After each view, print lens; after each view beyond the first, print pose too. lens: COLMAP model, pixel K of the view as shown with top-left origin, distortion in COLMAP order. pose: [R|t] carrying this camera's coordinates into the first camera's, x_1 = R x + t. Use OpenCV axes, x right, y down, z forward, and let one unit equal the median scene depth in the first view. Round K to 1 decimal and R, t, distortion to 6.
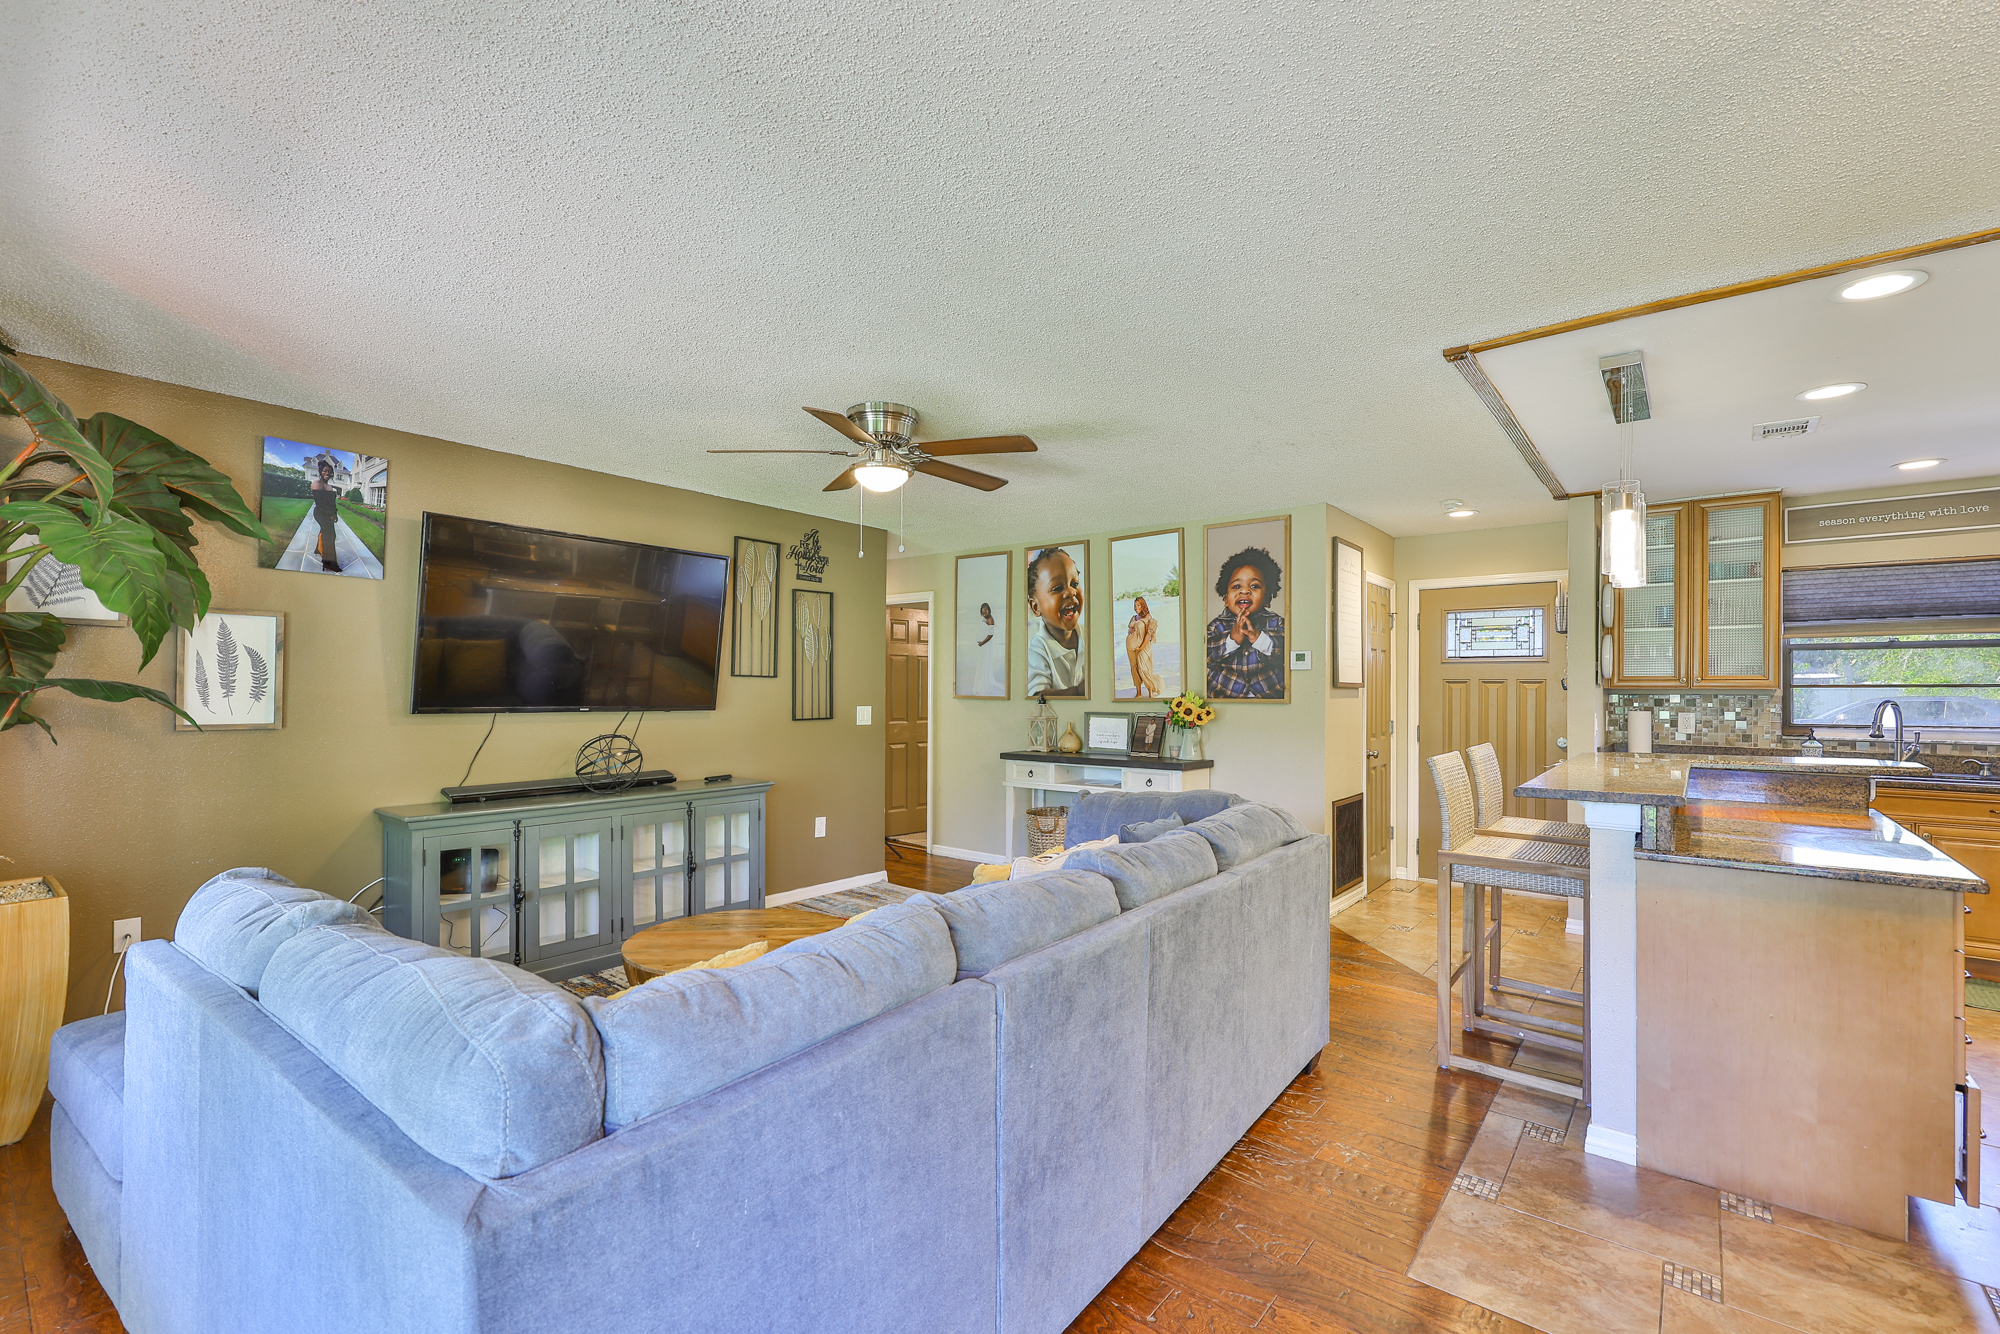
lens RADIAL K [[865.8, 0, 992.6], [0, 865.8, 682.0], [0, 0, 1]] dist [-0.001587, 0.000341]
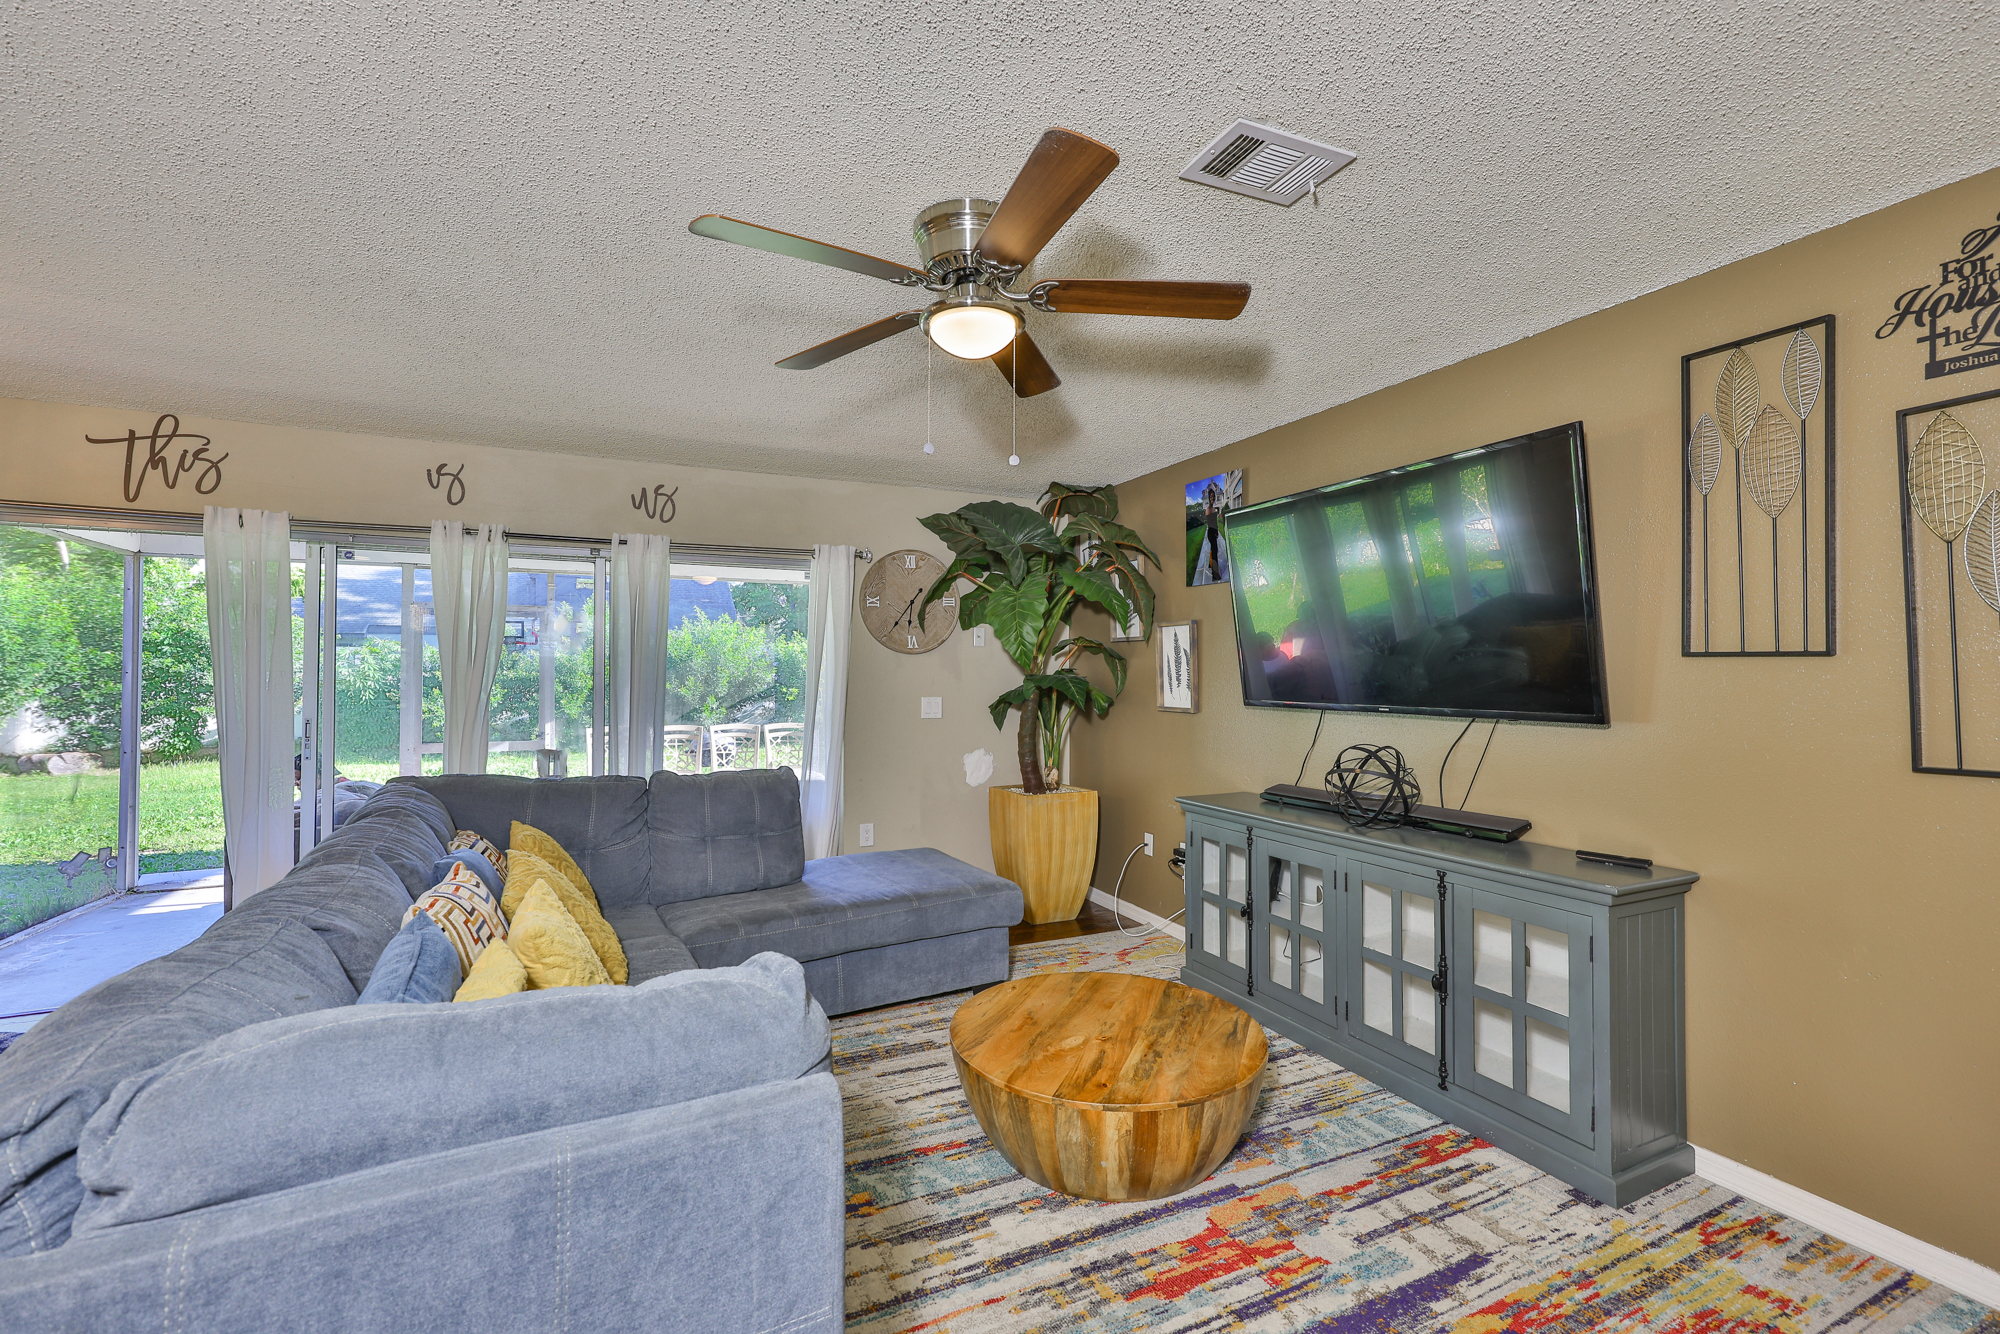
lens RADIAL K [[846.3, 0, 1000.0], [0, 846.3, 667.0], [0, 0, 1]] dist [0.001264, 0.000103]
pose [[-0.433885, -0.017485, -0.900799, 0.300695], [0.001610, 0.999795, -0.020182, 0.008739], [0.900967, -0.010207, -0.433768, 0.948461]]
